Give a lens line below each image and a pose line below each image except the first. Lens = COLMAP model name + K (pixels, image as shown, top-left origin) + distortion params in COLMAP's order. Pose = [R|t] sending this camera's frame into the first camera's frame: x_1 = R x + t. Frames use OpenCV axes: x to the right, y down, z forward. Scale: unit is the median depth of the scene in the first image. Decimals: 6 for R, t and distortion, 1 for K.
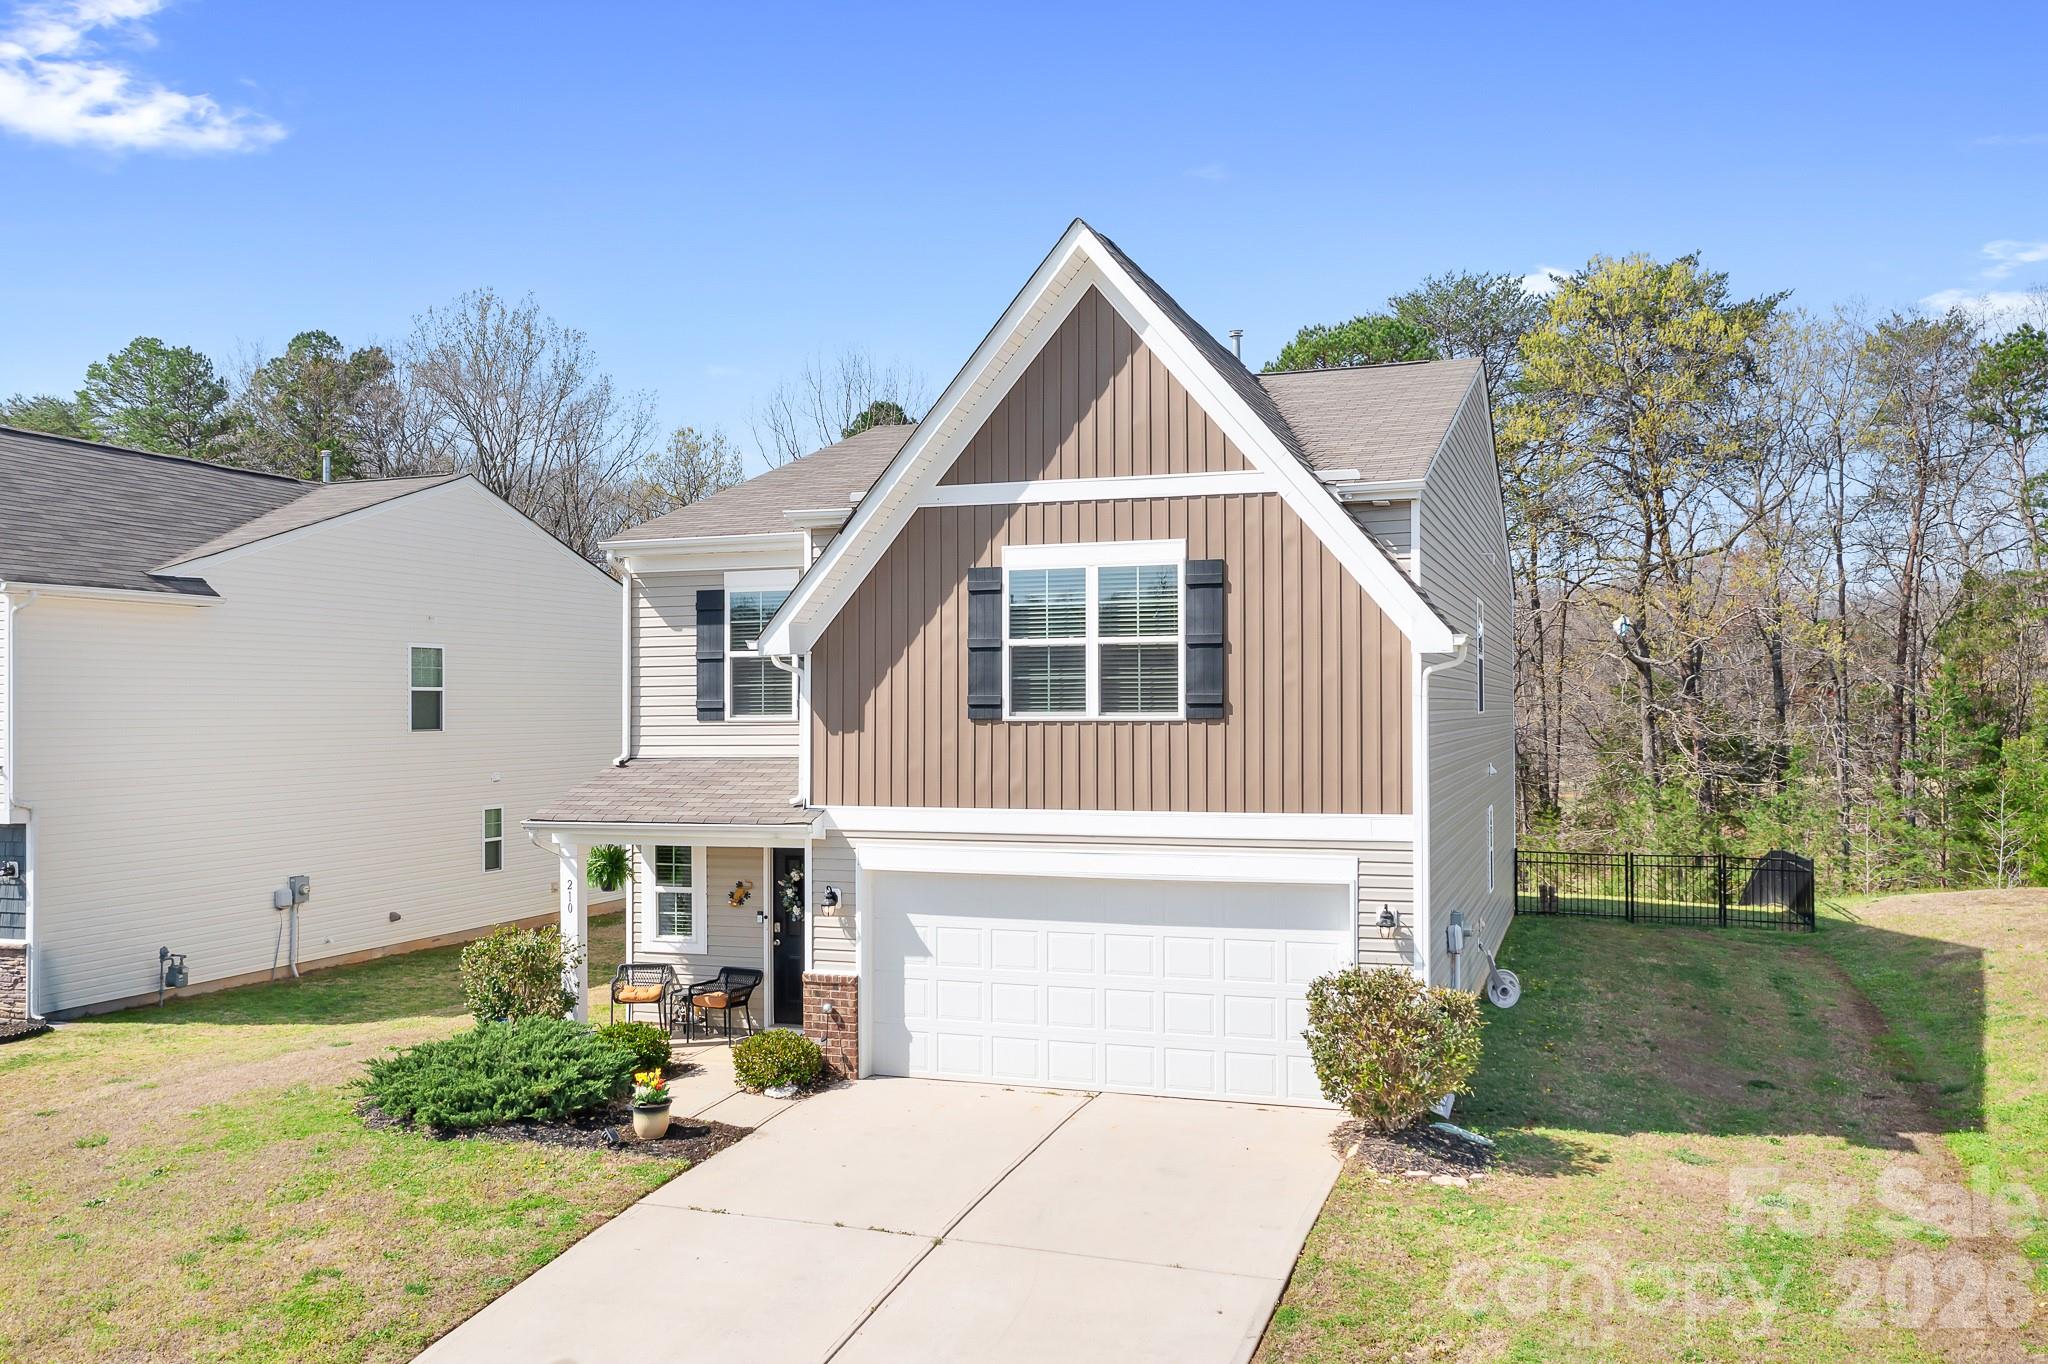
lens RADIAL K [[1659.7, 0, 950.0], [0, 1659.7, 701.6], [0, 0, 1]] dist [-0.016998, 0.012860]
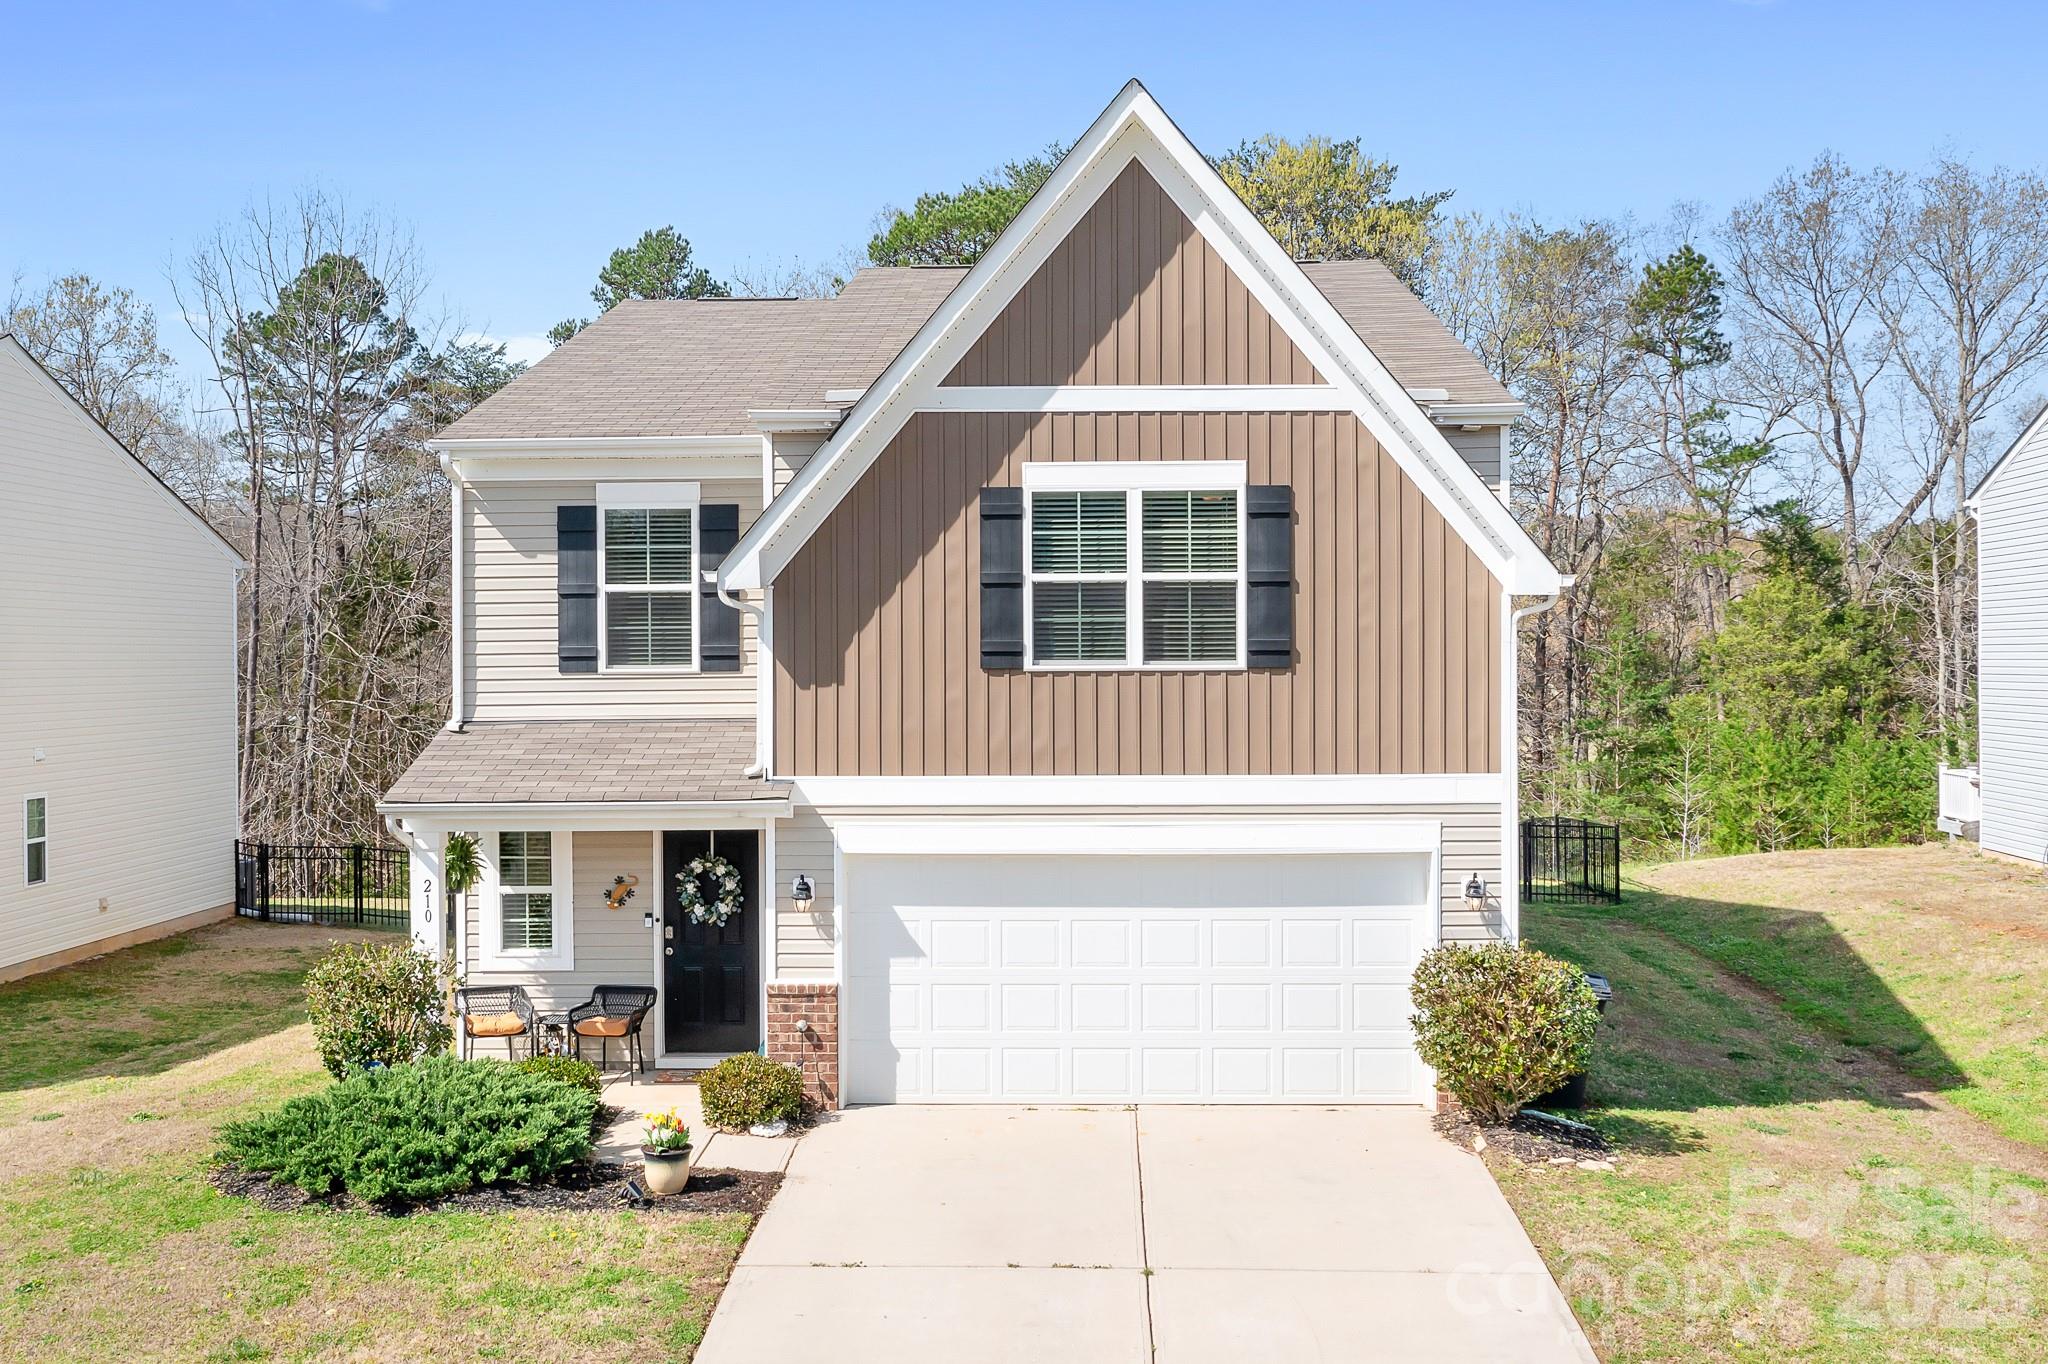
lens RADIAL K [[2120.1, 0, 986.1], [0, 2120.1, 685.7], [0, 0, 1]] dist [-0.017936, 0.000000]
pose [[0.950924, -0.003116, 0.309409, -0.314090], [-0.001154, 0.999907, 0.013617, 0.004477], [-0.309422, -0.013305, 0.950832, -0.012473]]
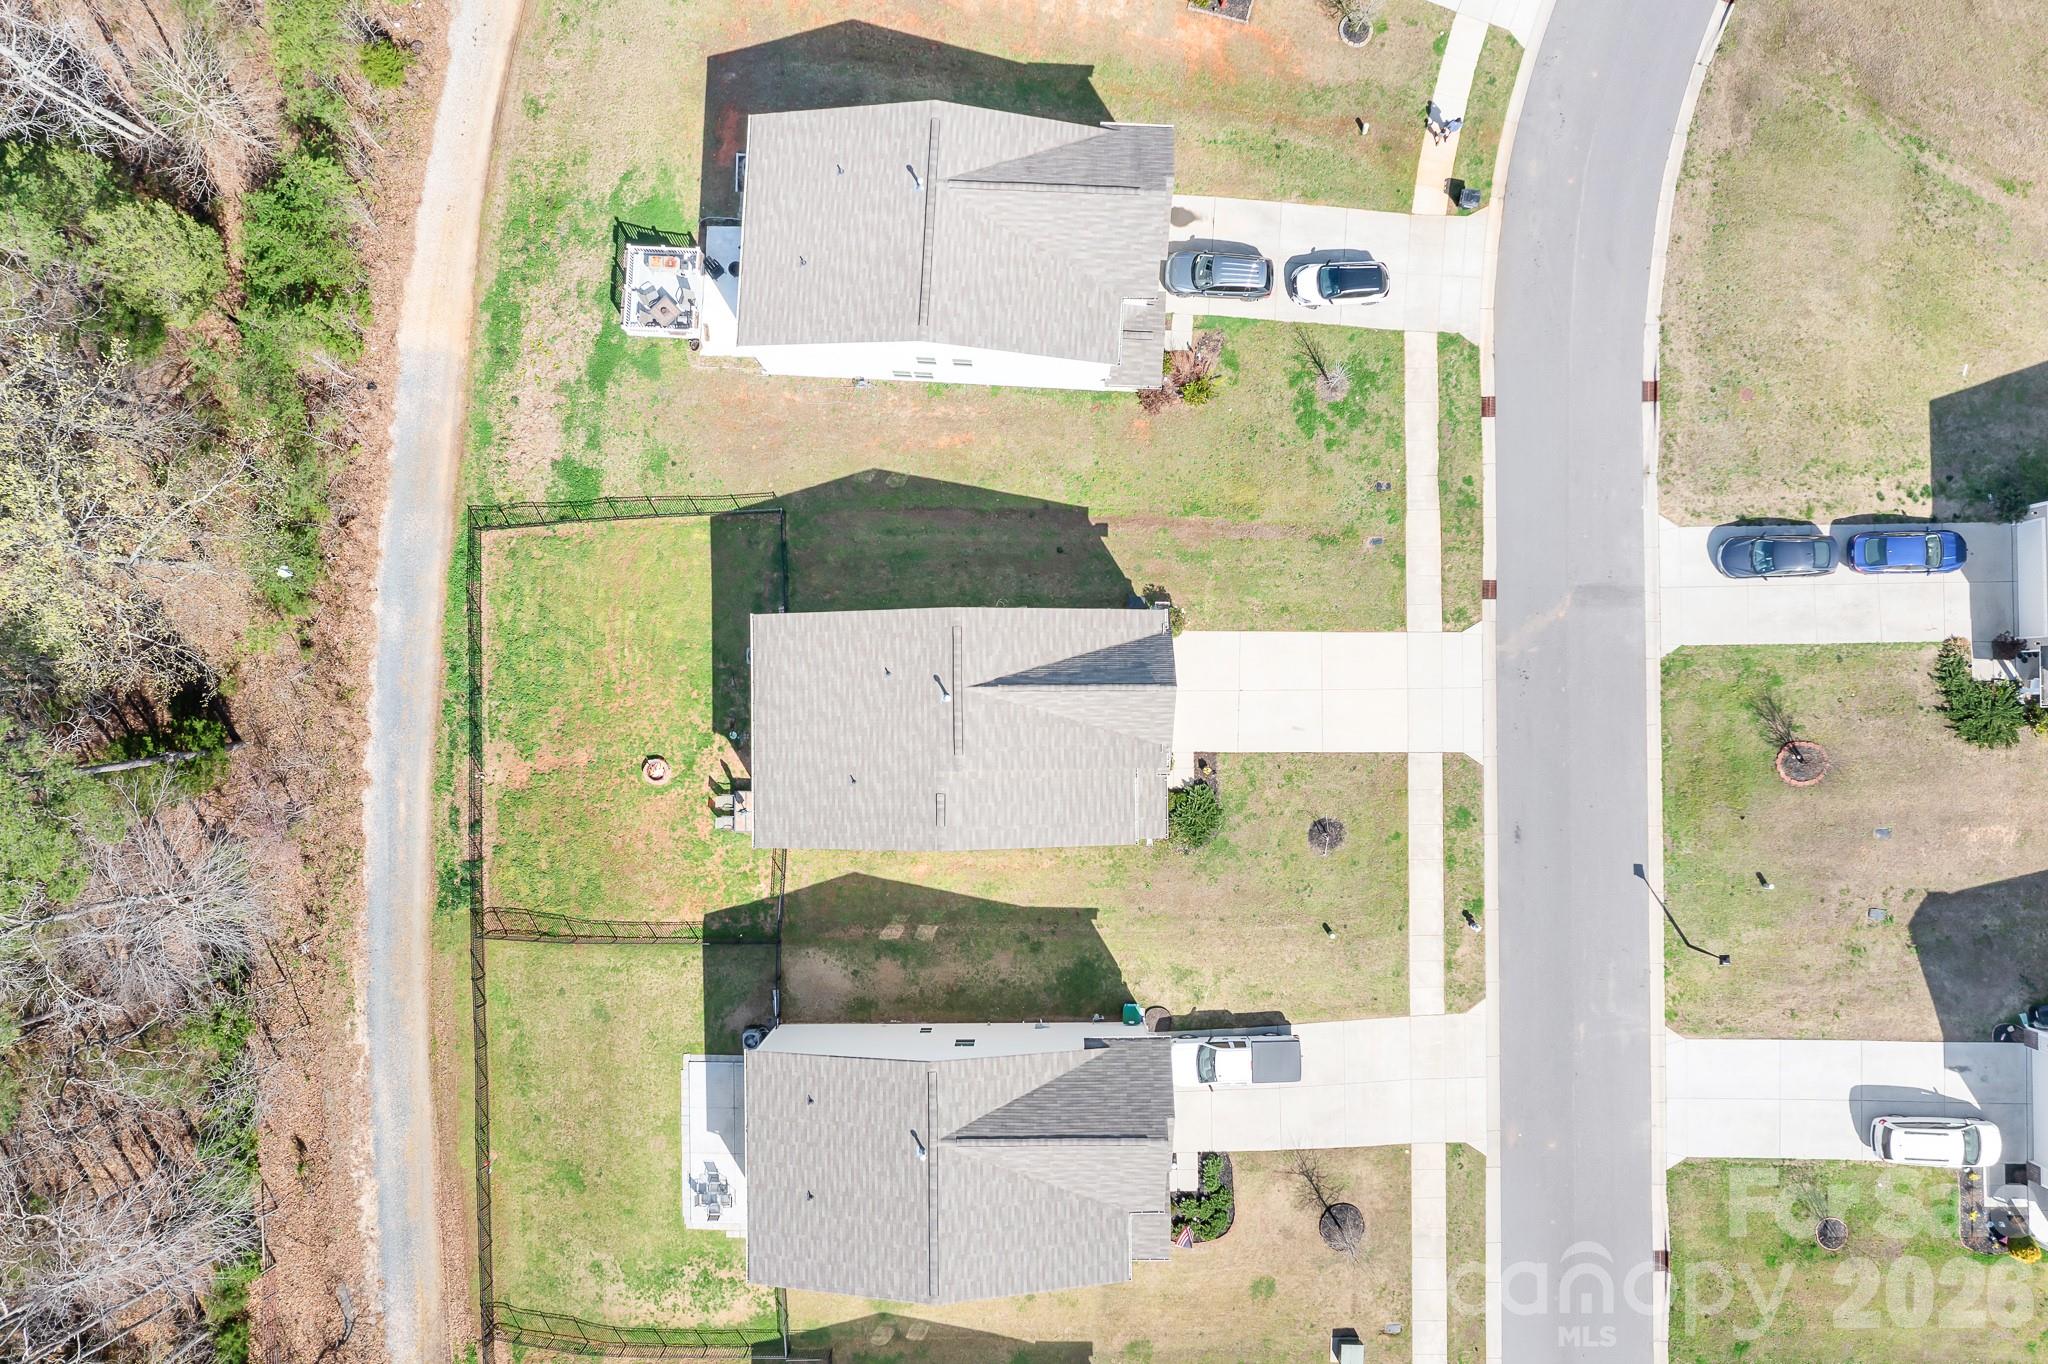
lens RADIAL K [[1659.7, 0, 1022.3], [0, 1659.7, 676.0], [0, 0, 1]] dist [-0.016998, 0.012860]
pose [[-0.341964, -0.938736, 0.042844, 0.048360], [0.015706, 0.039876, 0.999081, -4.142887], [-0.939582, 0.342323, 0.001108, 1.259616]]
